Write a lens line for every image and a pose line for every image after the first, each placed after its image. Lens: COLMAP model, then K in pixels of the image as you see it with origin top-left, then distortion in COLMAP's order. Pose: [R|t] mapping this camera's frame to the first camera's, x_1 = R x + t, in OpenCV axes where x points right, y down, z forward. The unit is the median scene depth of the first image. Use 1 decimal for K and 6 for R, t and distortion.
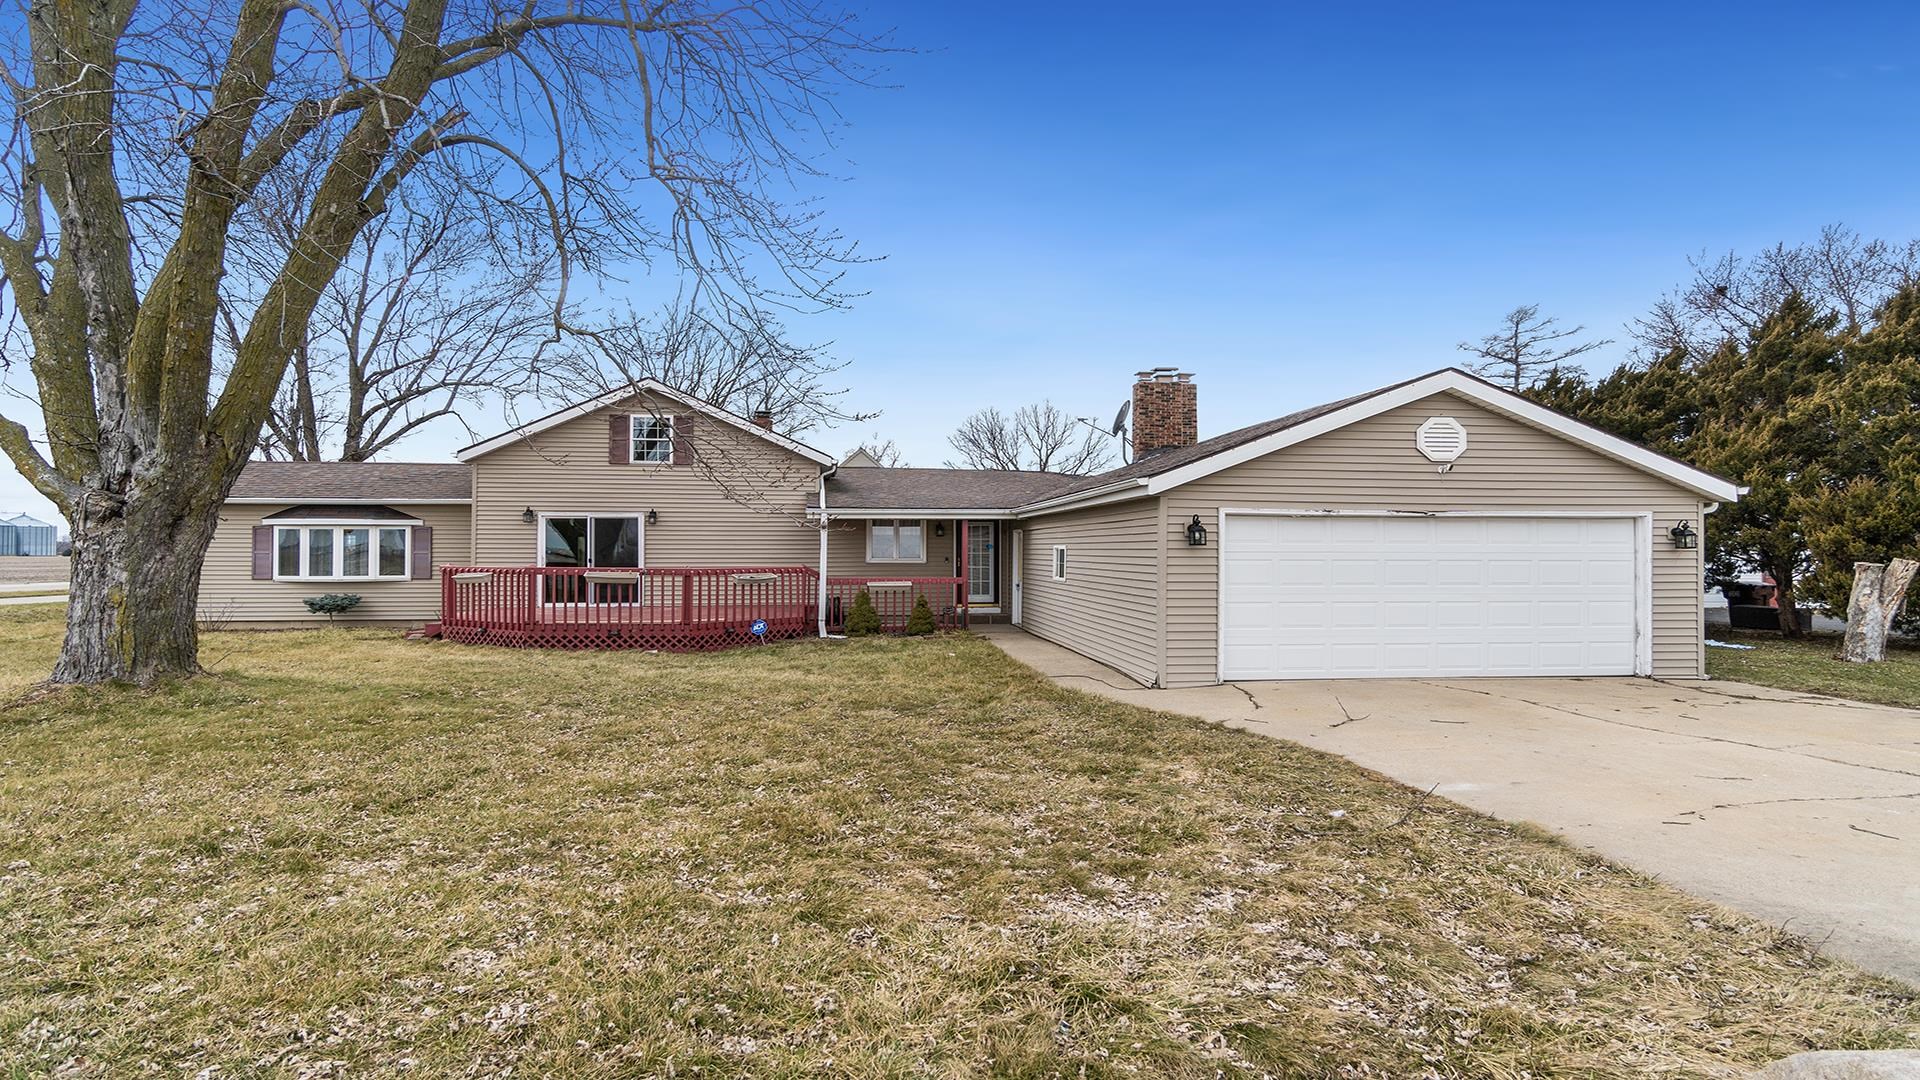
lens RADIAL K [[871.6, 0, 951.1], [0, 871.6, 539.7], [0, 0, 1]] dist [0.000291, -0.000005]
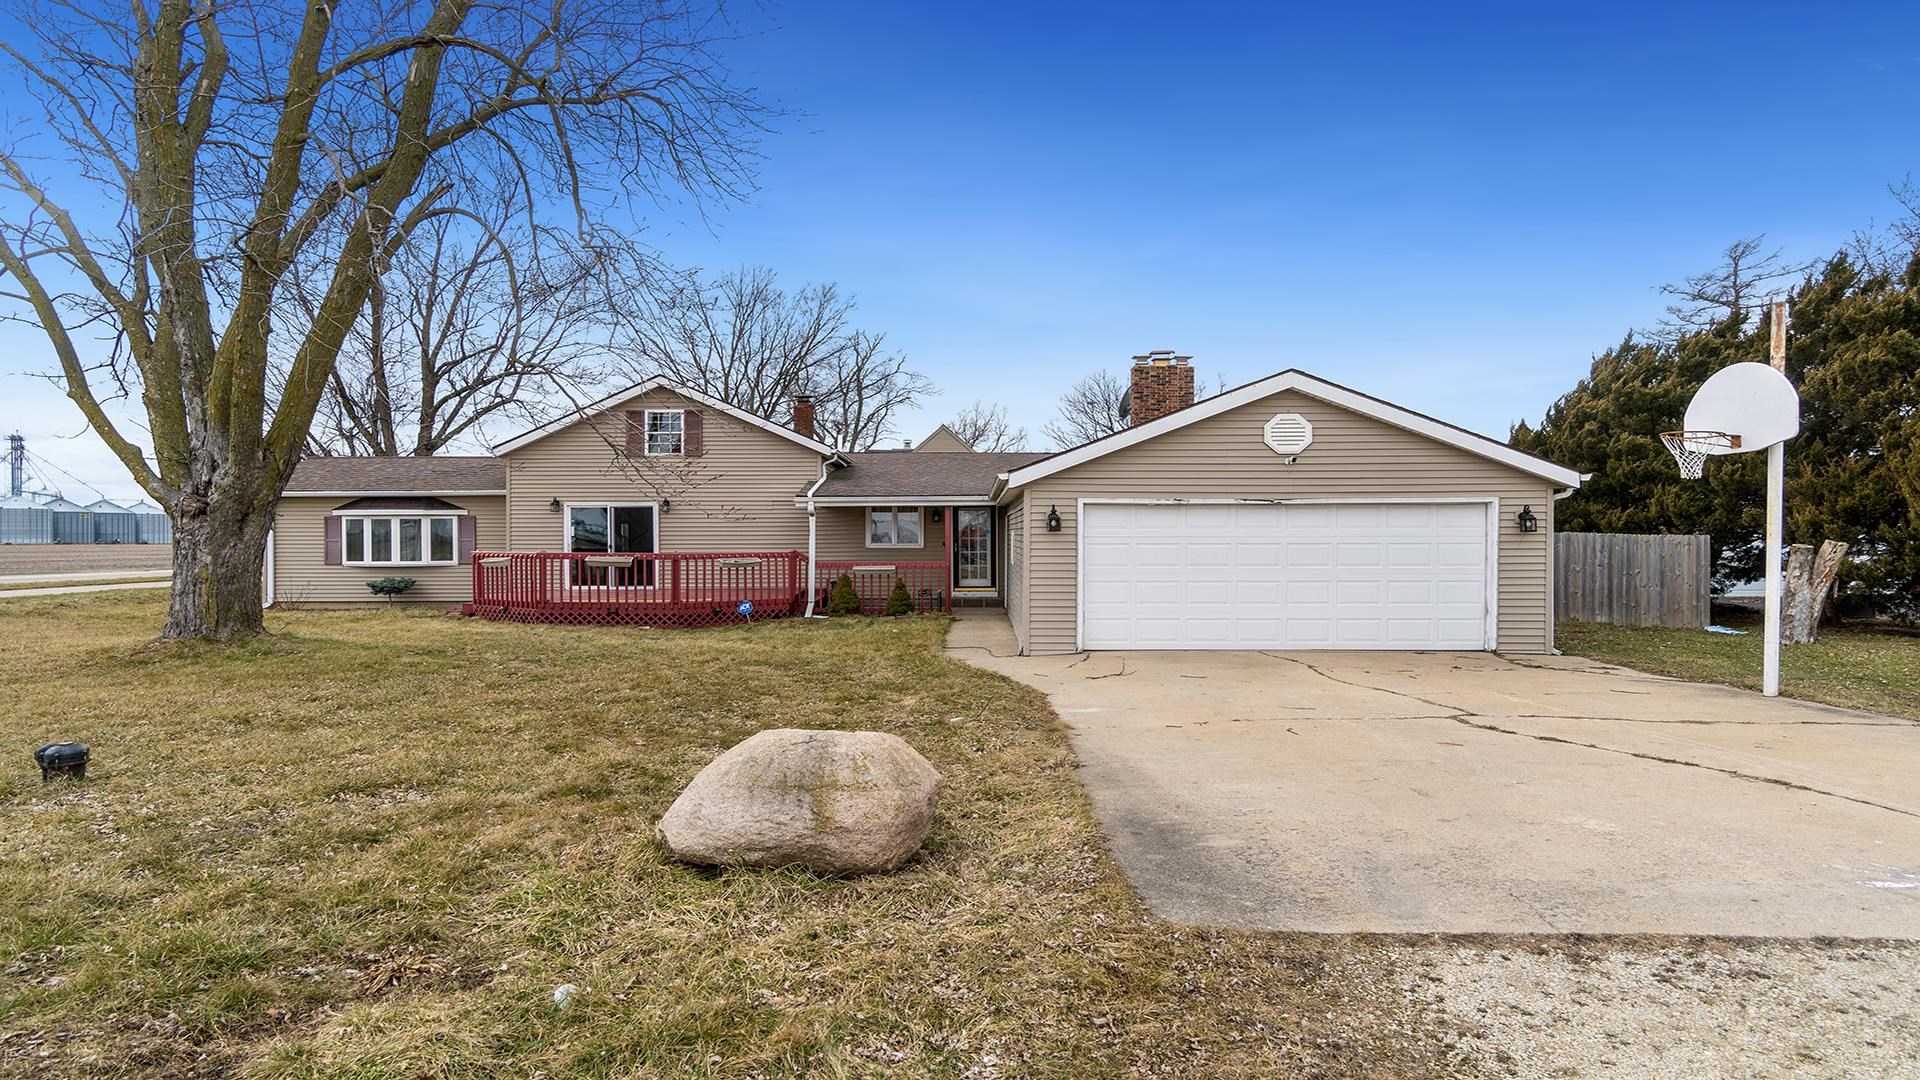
lens RADIAL K [[980.7, 0, 961.4], [0, 980.7, 544.9], [0, 0, 1]] dist [-0.001042, 0.000103]
pose [[0.992775, -0.003322, -0.119941, 0.180987], [0.006044, 0.999732, 0.022338, -0.003137], [0.119835, -0.022902, 0.992530, -0.169139]]
